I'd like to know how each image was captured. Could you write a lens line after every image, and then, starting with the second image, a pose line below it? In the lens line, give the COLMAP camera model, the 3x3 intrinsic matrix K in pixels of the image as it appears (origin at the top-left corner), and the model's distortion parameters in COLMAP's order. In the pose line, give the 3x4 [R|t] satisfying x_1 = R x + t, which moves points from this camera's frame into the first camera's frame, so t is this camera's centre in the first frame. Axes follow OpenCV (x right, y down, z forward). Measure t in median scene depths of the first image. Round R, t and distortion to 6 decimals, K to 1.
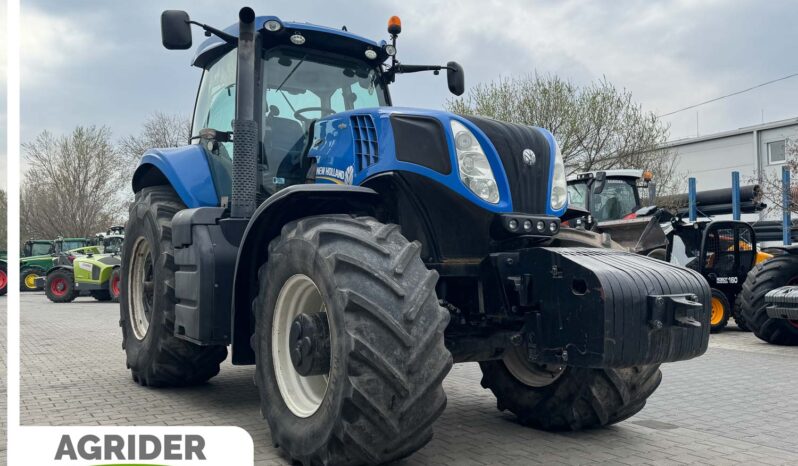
lens RADIAL K [[685.1, 0, 399.0], [0, 685.1, 237.9], [0, 0, 1]] dist [0.093829, 0.004304]
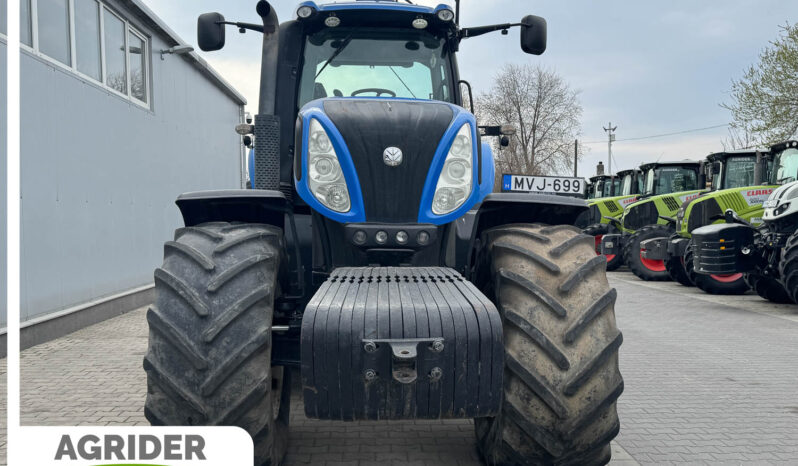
lens RADIAL K [[743.4, 0, 399.3], [0, 743.4, 229.4], [0, 0, 1]] dist [0.090423, 0.000000]
pose [[0.868330, 0.009055, -0.495904, 0.665617], [0.017604, 0.998641, 0.049059, -0.072931], [0.495674, -0.051329, 0.866991, 0.197957]]
